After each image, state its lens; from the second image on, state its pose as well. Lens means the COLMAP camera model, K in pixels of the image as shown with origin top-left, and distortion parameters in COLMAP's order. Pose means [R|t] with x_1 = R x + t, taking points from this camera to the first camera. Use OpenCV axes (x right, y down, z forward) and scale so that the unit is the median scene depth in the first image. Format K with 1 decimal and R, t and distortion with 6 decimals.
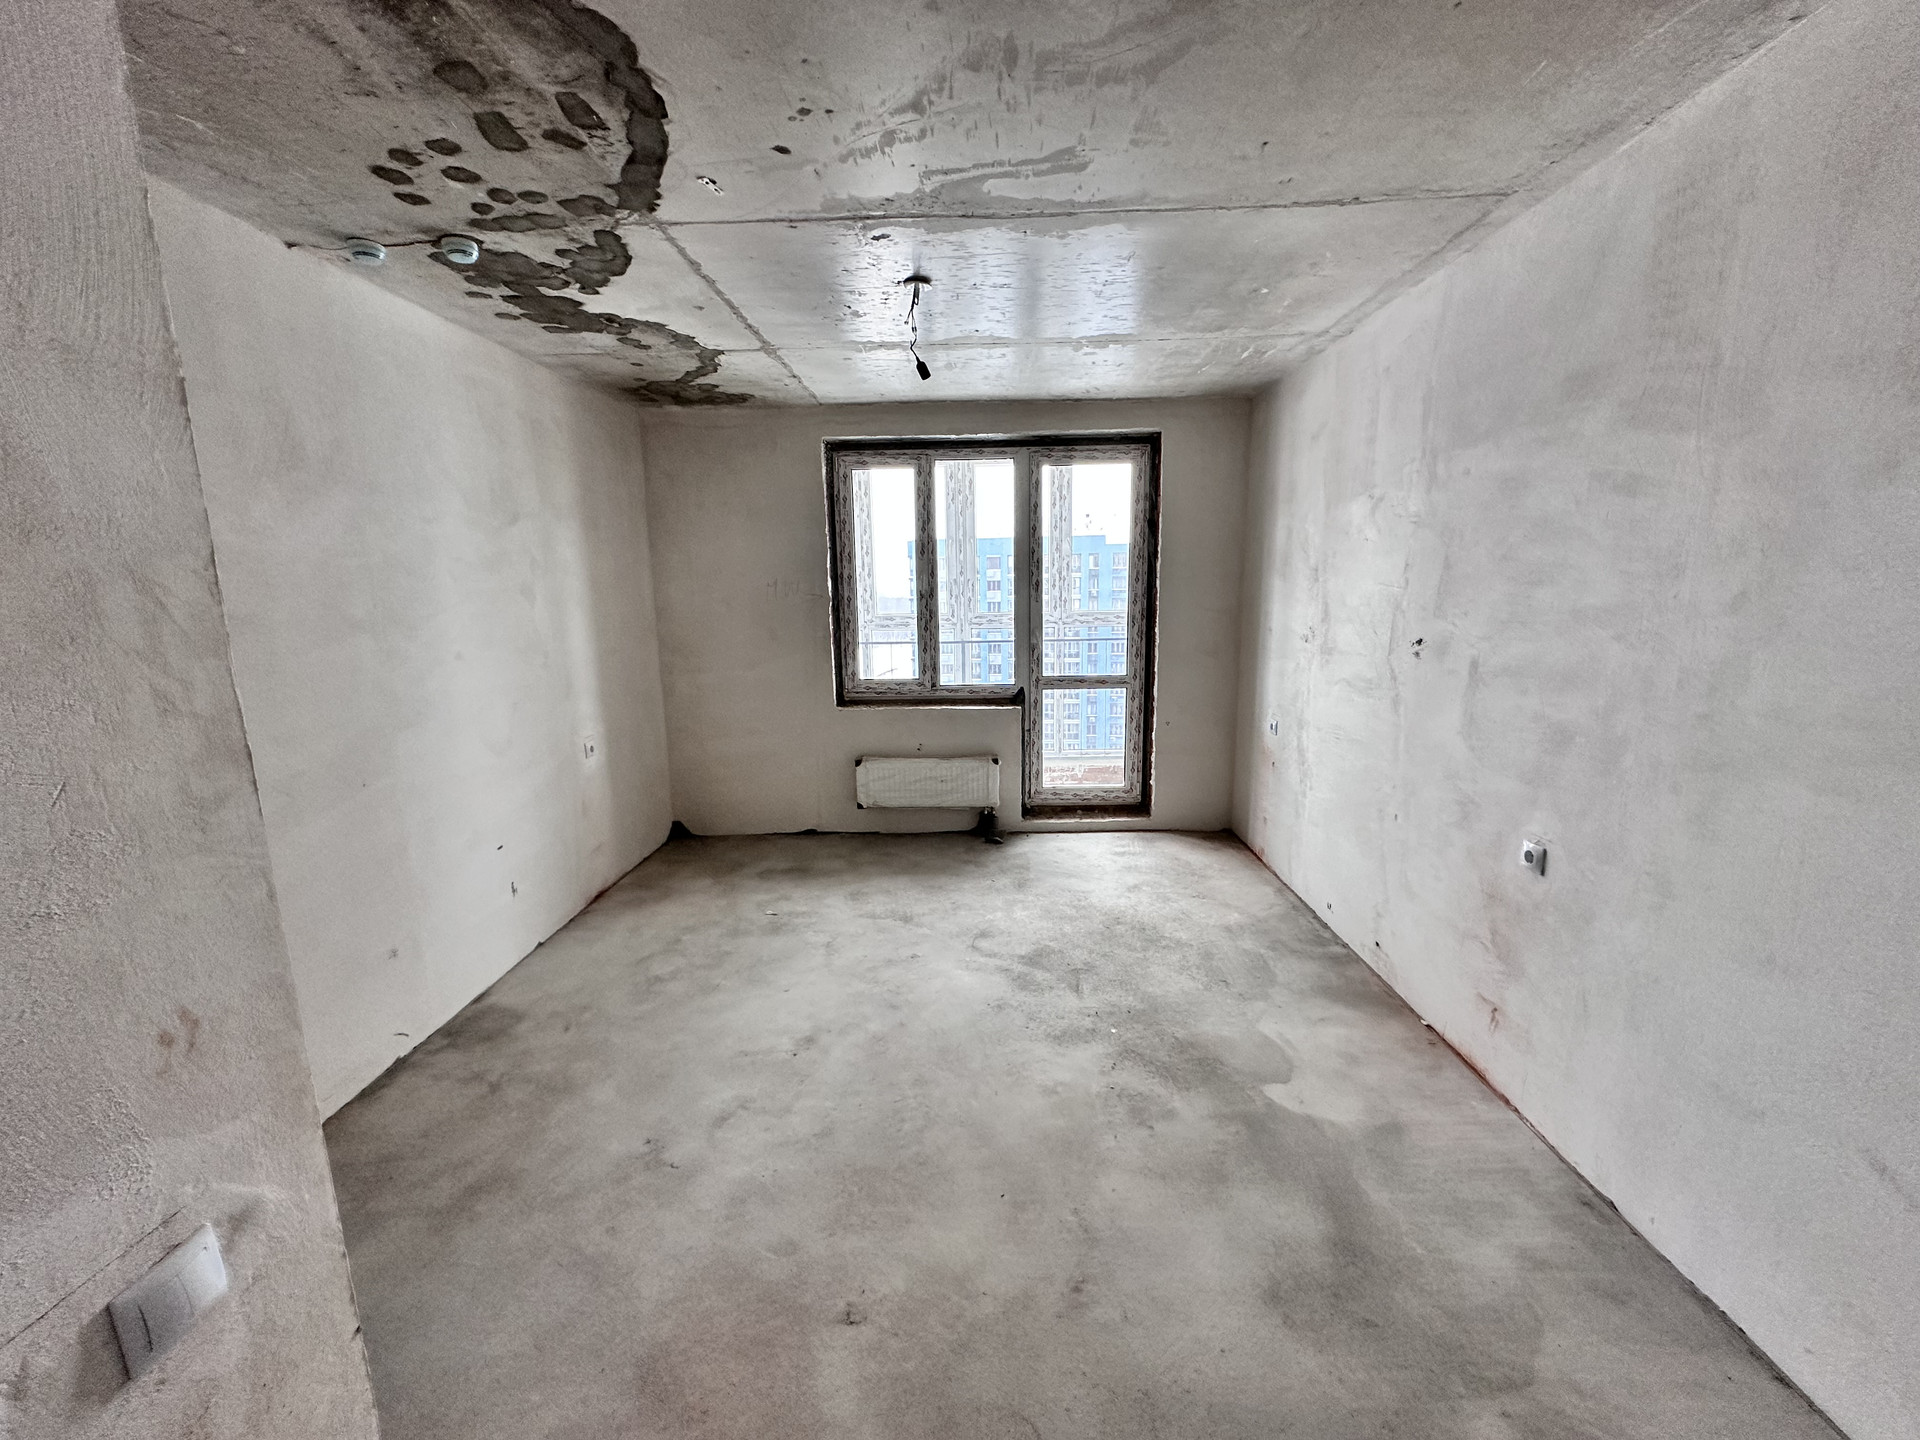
lens RADIAL K [[765.8, 0, 956.1], [0, 765.8, 721.9], [0, 0, 1]] dist [-0.001271, -0.000347]
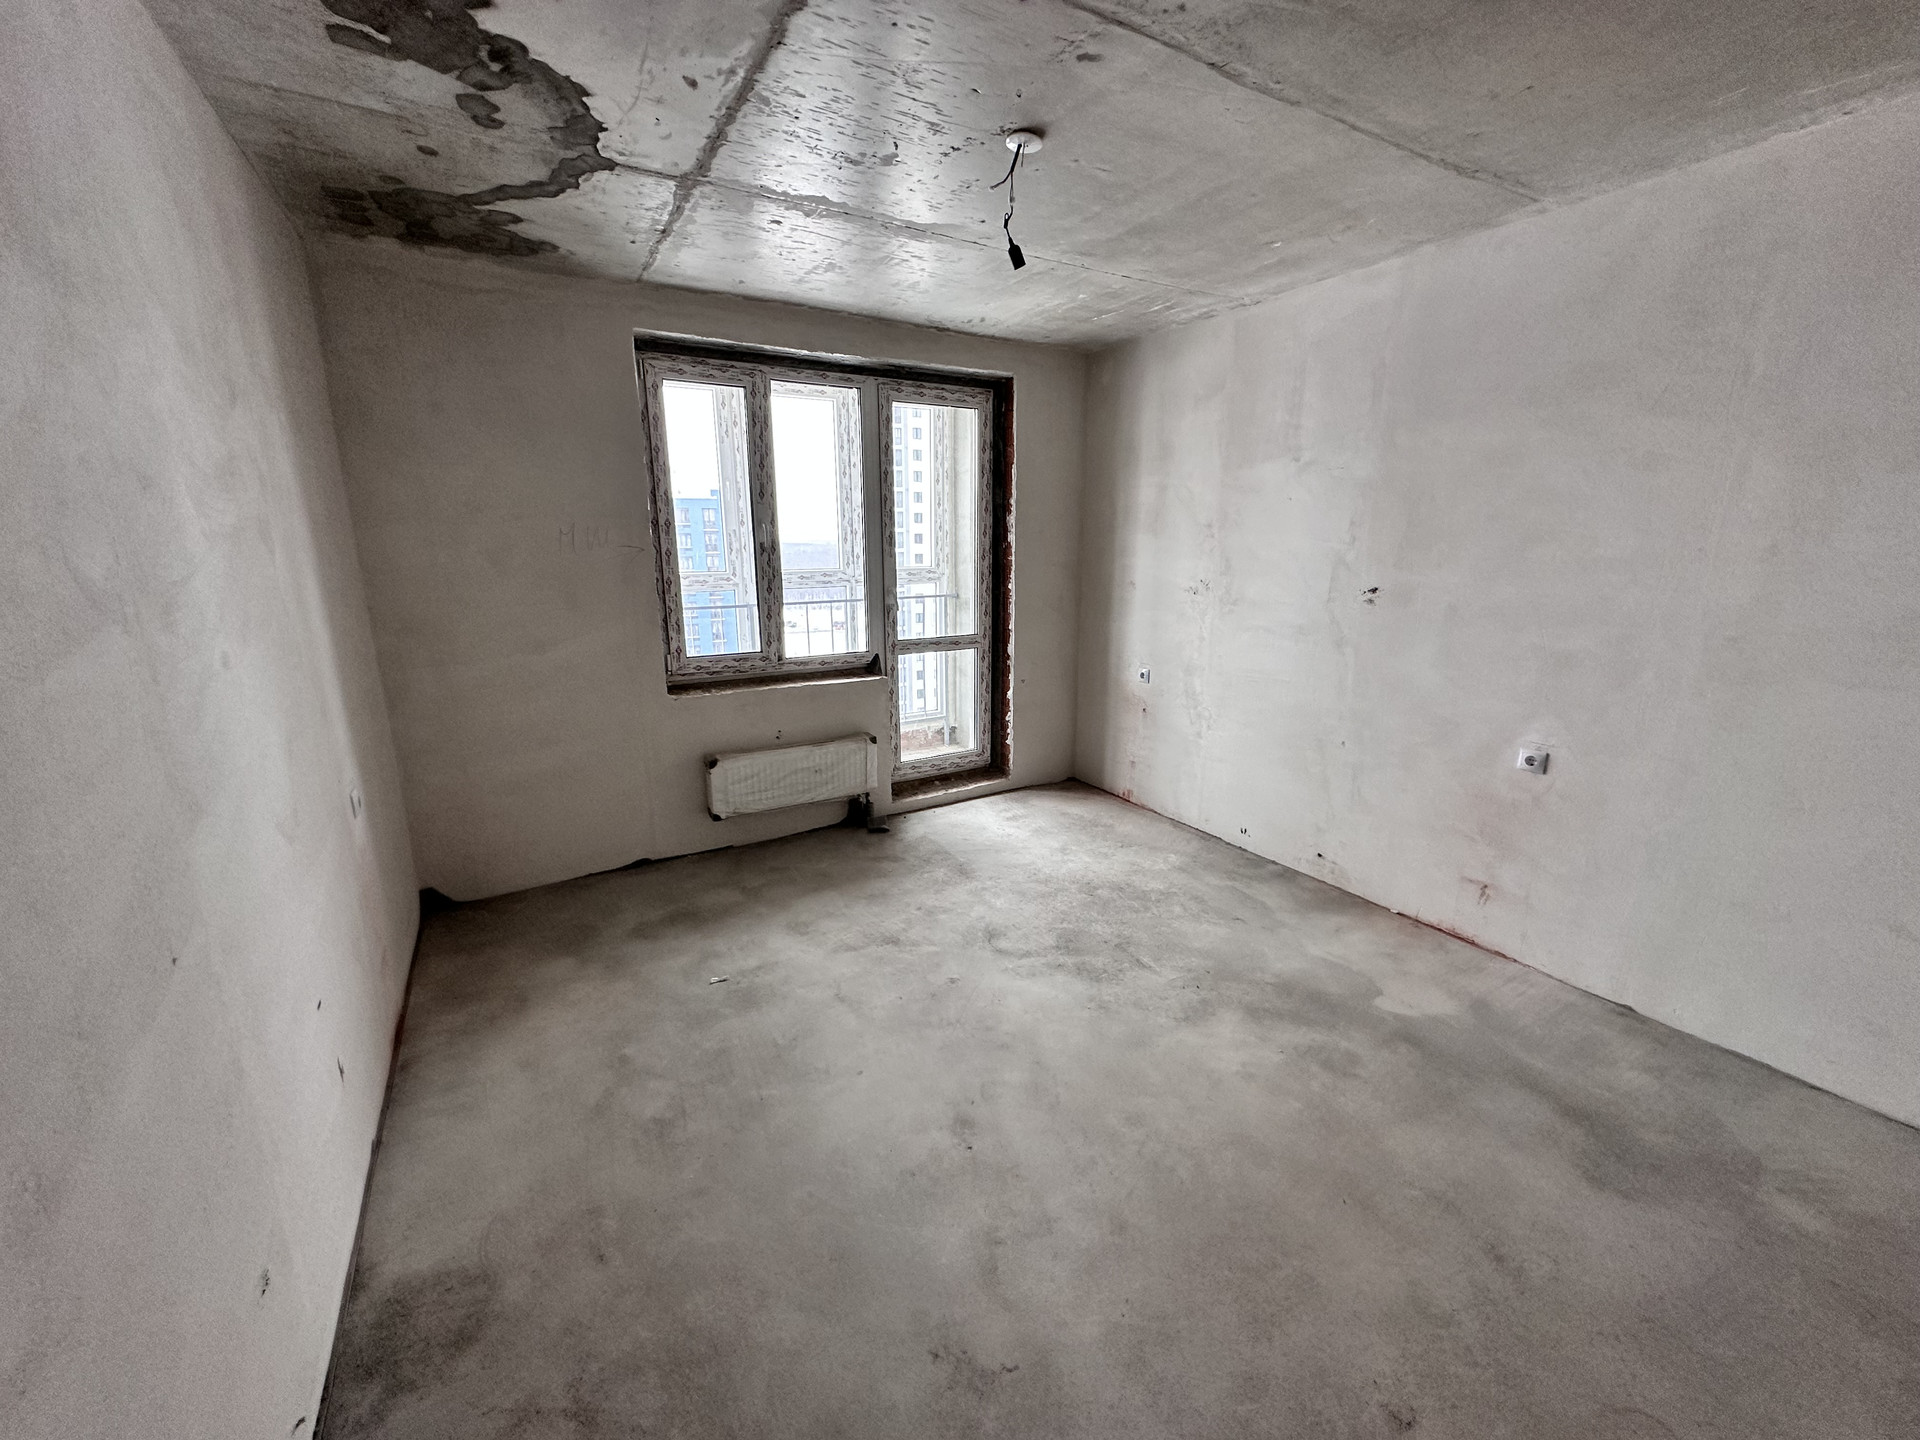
lens RADIAL K [[765.8, 0, 961.2], [0, 765.8, 721.9], [0, 0, 1]] dist [-0.001271, -0.000347]
pose [[0.846416, -0.110790, 0.520870, -0.428541], [0.083431, 0.993629, 0.075771, -0.037135], [-0.525946, -0.020677, 0.850267, 0.270494]]
